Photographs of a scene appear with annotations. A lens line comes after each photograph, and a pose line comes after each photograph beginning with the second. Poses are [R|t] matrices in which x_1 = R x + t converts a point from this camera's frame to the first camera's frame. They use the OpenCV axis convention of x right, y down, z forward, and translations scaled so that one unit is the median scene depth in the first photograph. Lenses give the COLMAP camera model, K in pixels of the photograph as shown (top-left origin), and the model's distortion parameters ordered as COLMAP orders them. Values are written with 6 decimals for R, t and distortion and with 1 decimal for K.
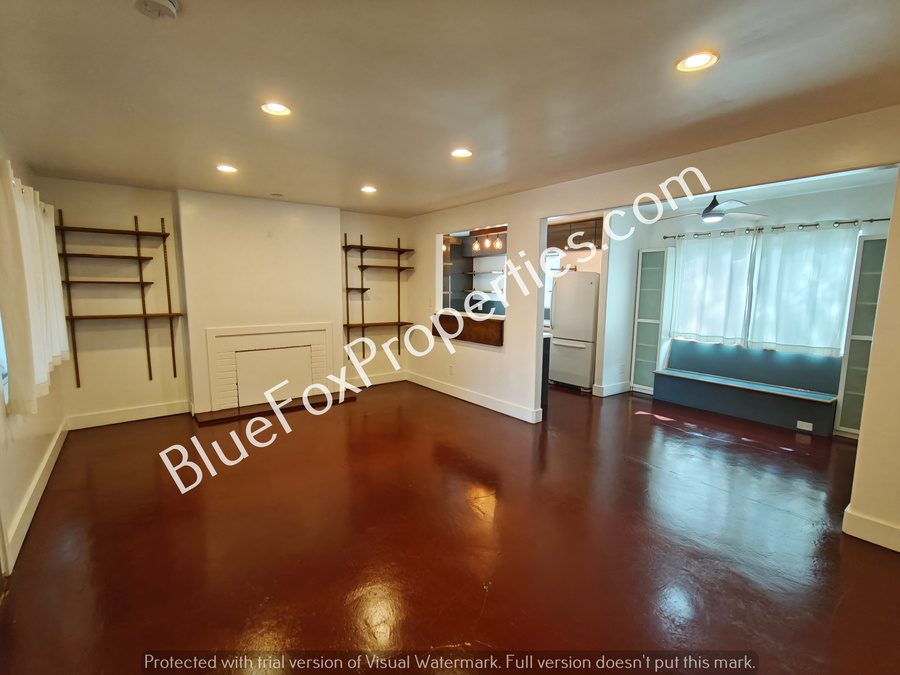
lens RADIAL K [[426.8, 0, 444.1], [0, 426.8, 342.4], [0, 0, 1]] dist [-0.002987, 0.001170]
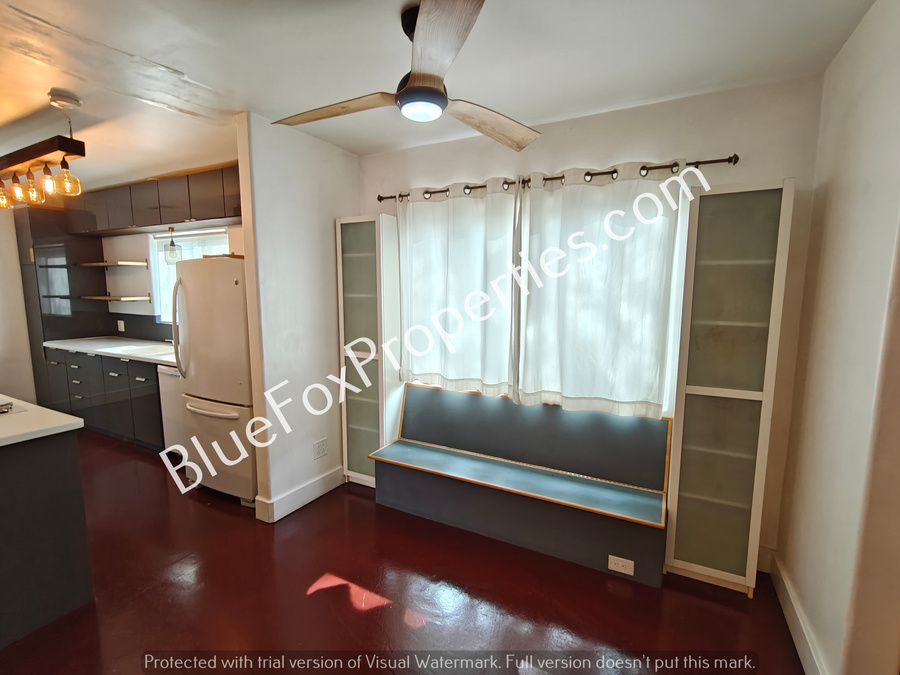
lens RADIAL K [[426.8, 0, 452.2], [0, 426.8, 342.8], [0, 0, 1]] dist [-0.002987, 0.001170]
pose [[0.895734, -0.059368, 0.440608, 0.392094], [0.060488, 0.998102, 0.011517, -0.072346], [-0.440455, 0.016336, 0.897626, 0.536532]]
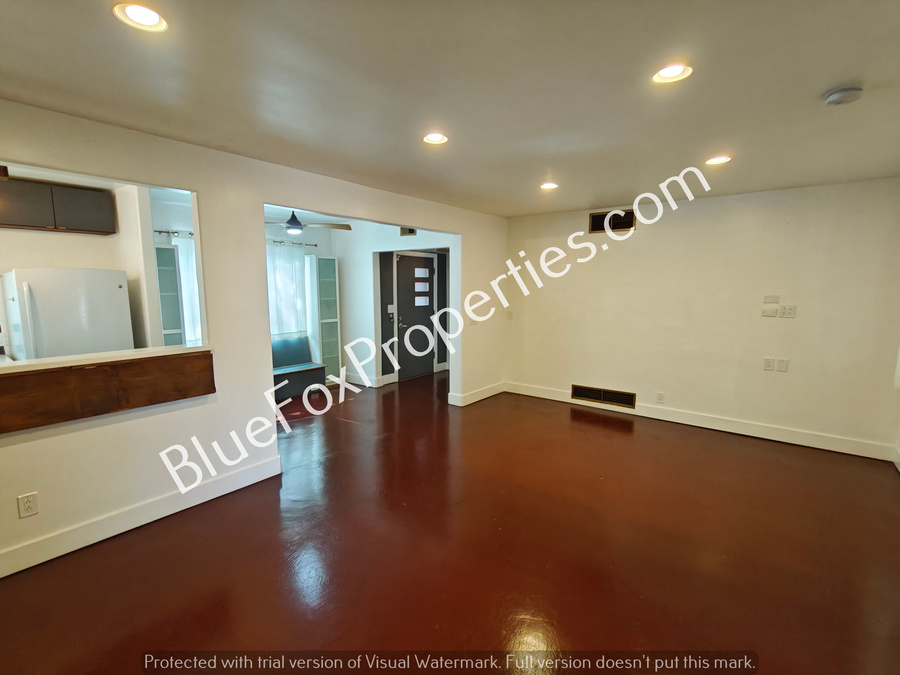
lens RADIAL K [[426.8, 0, 448.6], [0, 426.8, 339.0], [0, 0, 1]] dist [-0.002987, 0.001170]
pose [[-0.274762, -0.129595, 0.952739, -0.506943], [0.121871, 0.978190, 0.168203, -0.121556], [-0.953757, 0.162327, -0.252976, 0.772220]]
